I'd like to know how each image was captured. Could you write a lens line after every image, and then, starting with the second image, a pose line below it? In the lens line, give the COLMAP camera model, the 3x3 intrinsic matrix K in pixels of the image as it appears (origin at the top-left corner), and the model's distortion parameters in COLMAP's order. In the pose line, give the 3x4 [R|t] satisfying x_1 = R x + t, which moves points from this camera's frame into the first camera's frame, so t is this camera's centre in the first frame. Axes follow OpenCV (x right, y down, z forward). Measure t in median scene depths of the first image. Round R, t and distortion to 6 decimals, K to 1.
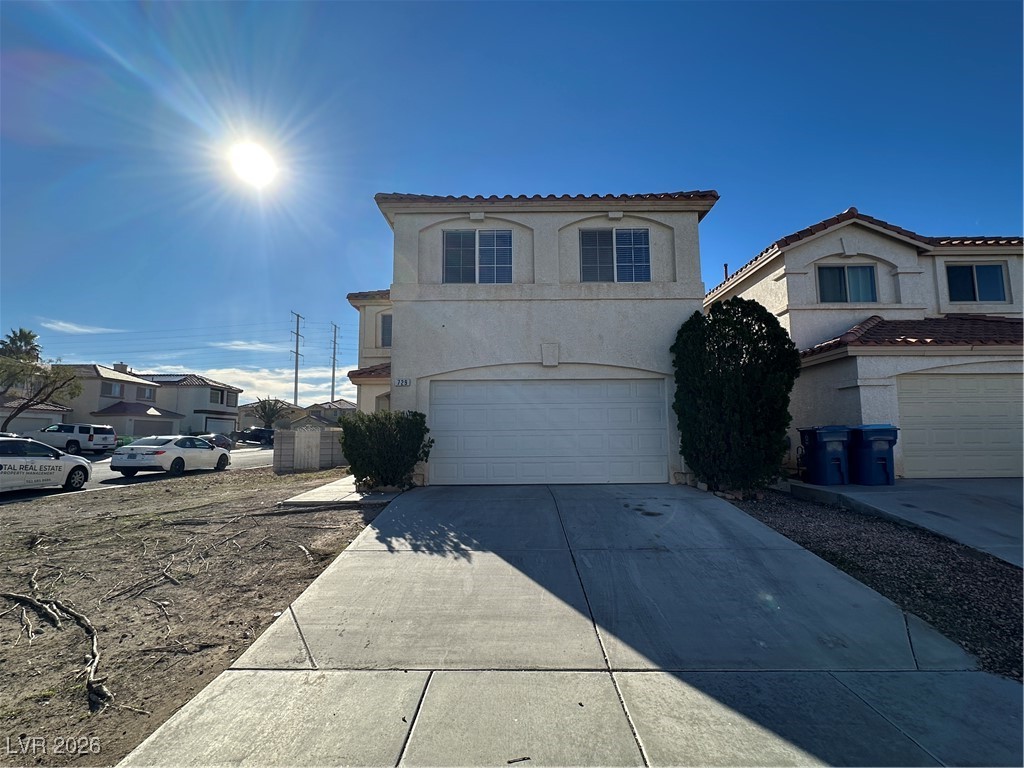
lens RADIAL K [[499.8, 0, 513.1], [0, 499.8, 383.5], [0, 0, 1]] dist [0.002503, -0.001312]
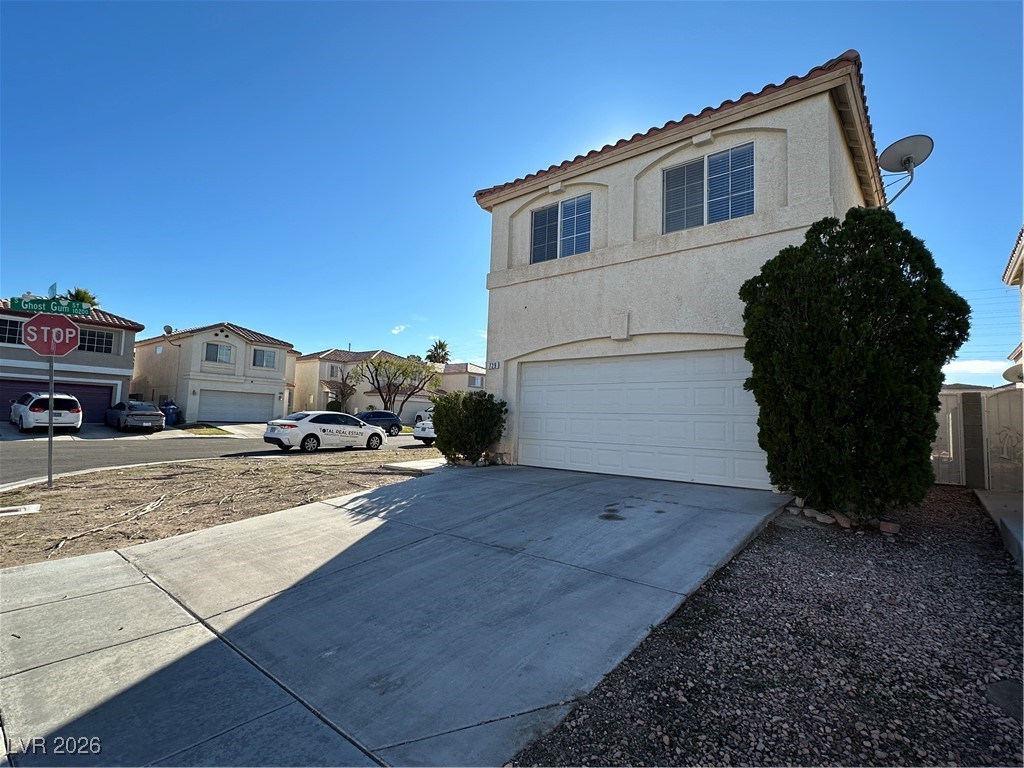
lens RADIAL K [[499.8, 0, 510.9], [0, 499.8, 382.7], [0, 0, 1]] dist [0.002503, -0.001312]
pose [[0.767102, -0.017629, -0.641283, 0.467344], [0.030766, 0.999483, 0.009327, 0.024672], [0.640787, -0.026885, 0.767248, 0.206043]]
